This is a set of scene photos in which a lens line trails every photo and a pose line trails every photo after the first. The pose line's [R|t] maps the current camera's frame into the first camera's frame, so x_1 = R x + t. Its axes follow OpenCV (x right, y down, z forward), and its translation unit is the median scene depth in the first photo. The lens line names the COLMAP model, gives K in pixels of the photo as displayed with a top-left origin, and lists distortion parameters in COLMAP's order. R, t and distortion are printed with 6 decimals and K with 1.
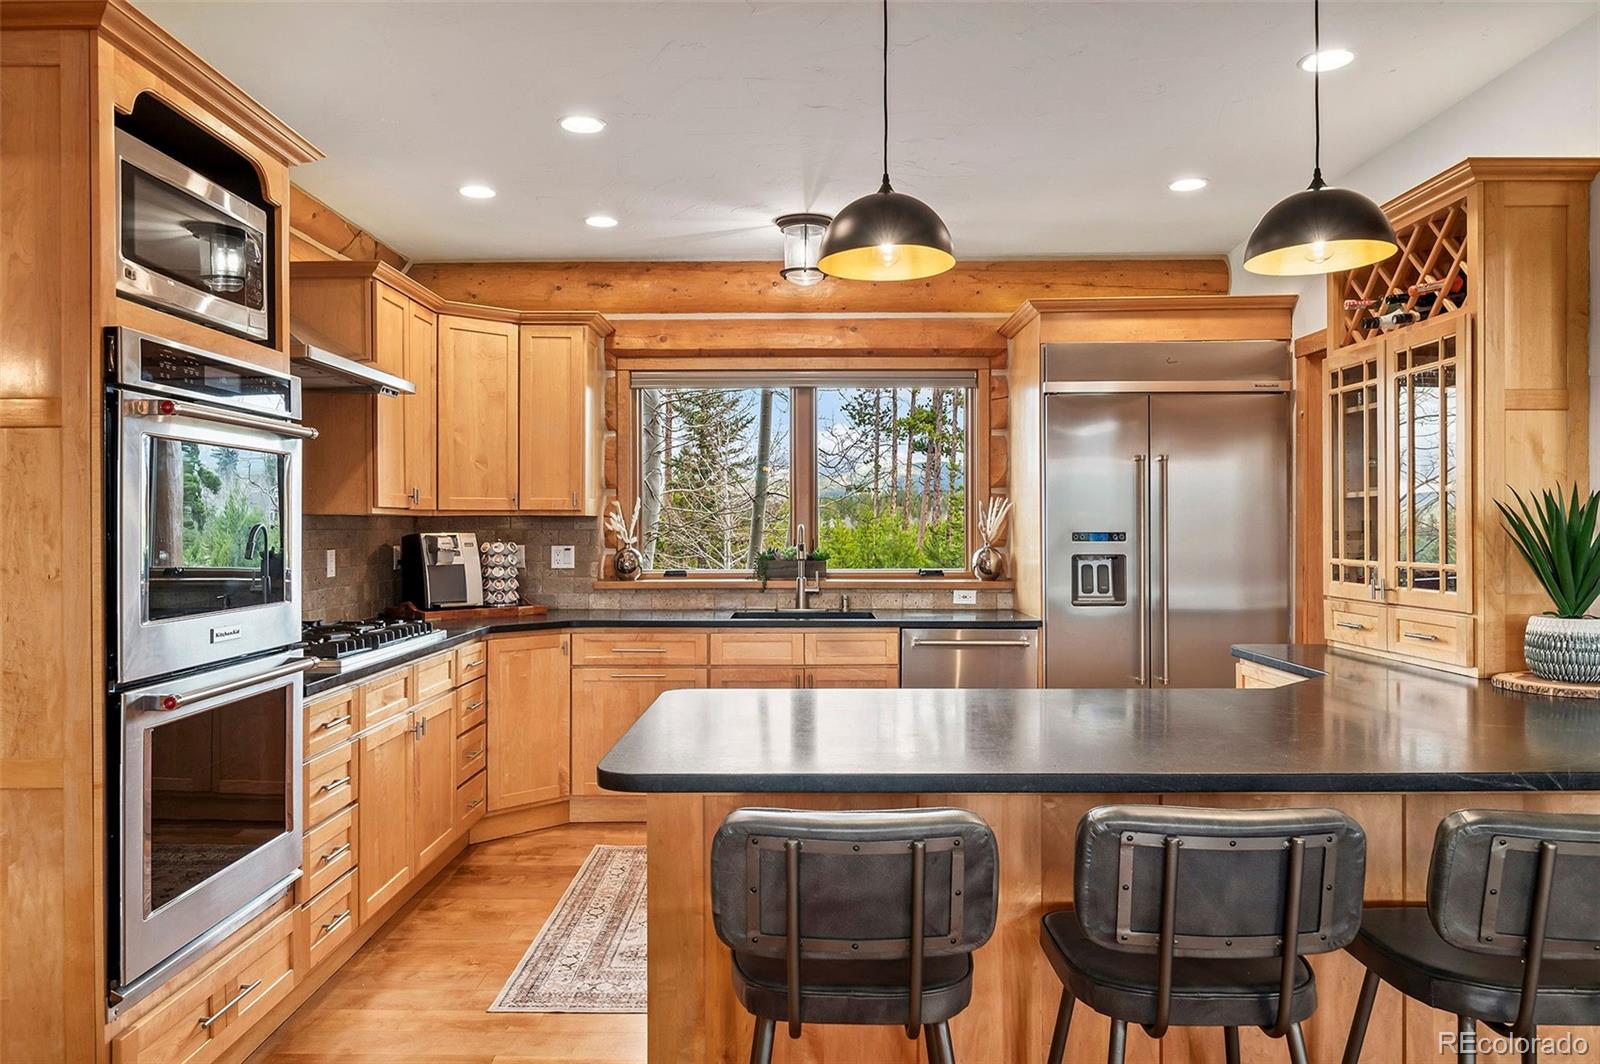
lens RADIAL K [[1074.3, 0, 798.6], [0, 1074.3, 530.2], [0, 0, 1]] dist [-0.001950, -0.000092]
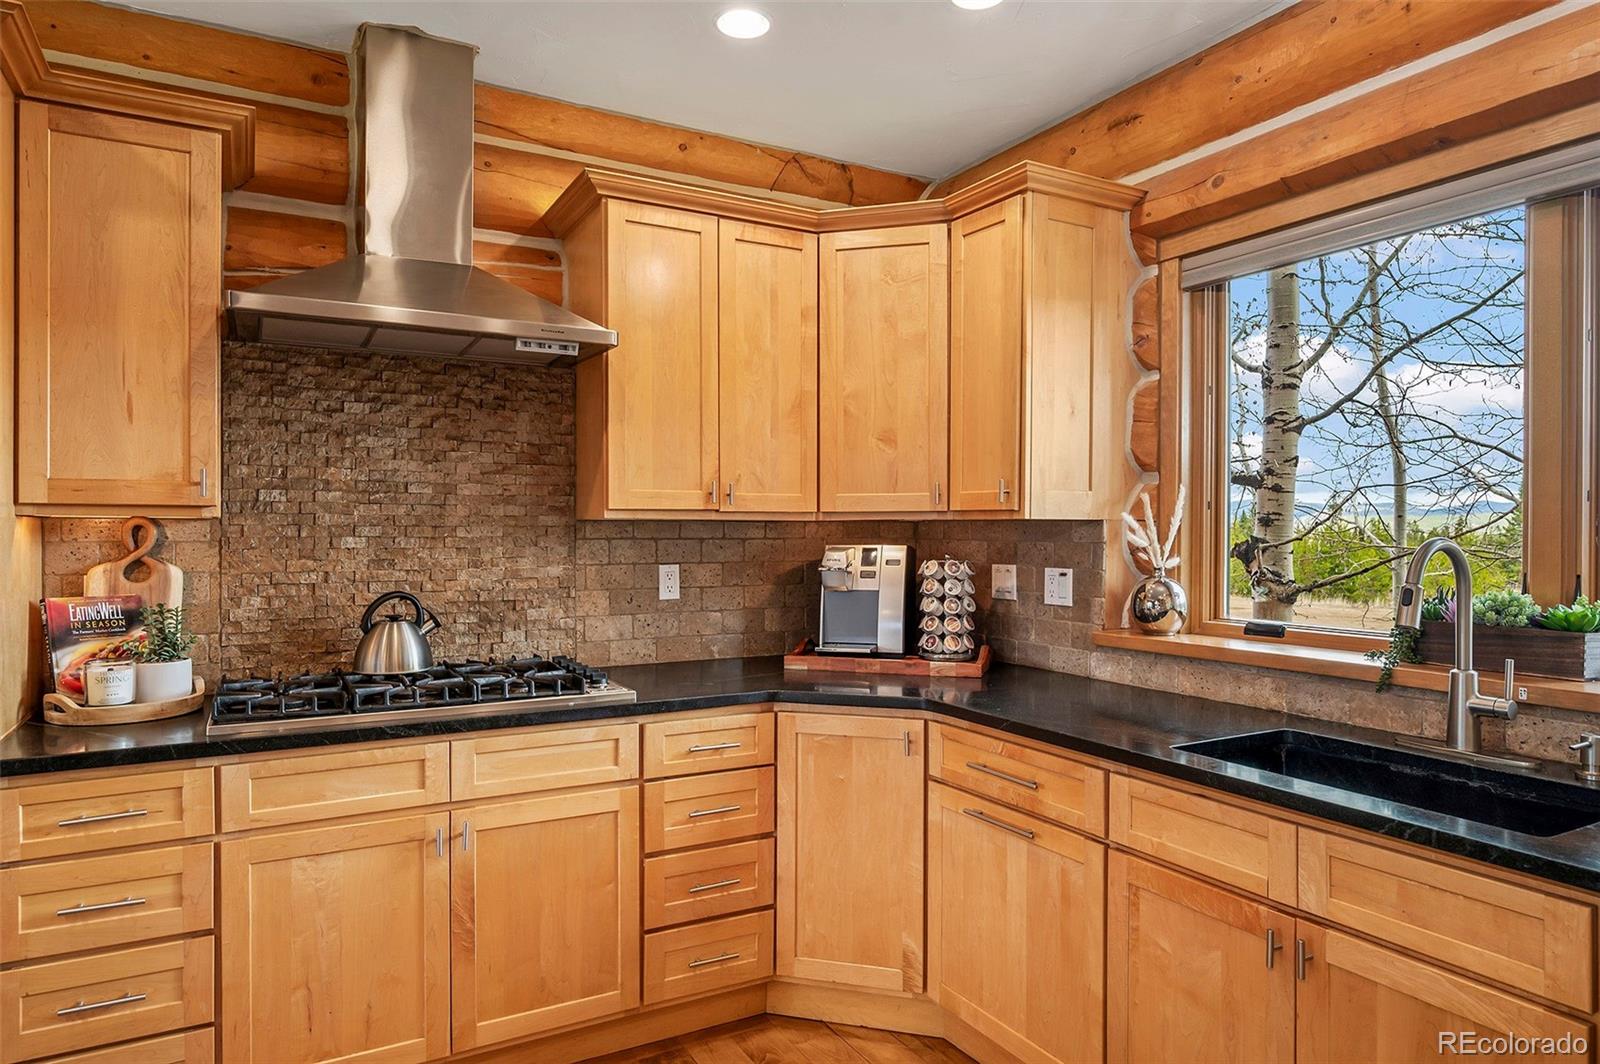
lens RADIAL K [[976.0, 0, 801.3], [0, 976.0, 530.9], [0, 0, 1]] dist [0.001382, -0.000958]
pose [[0.500465, 0.003394, -0.865750, 0.199637], [-0.007273, 0.999974, -0.000284, -0.005969], [0.865726, 0.006439, 0.500477, 0.628937]]
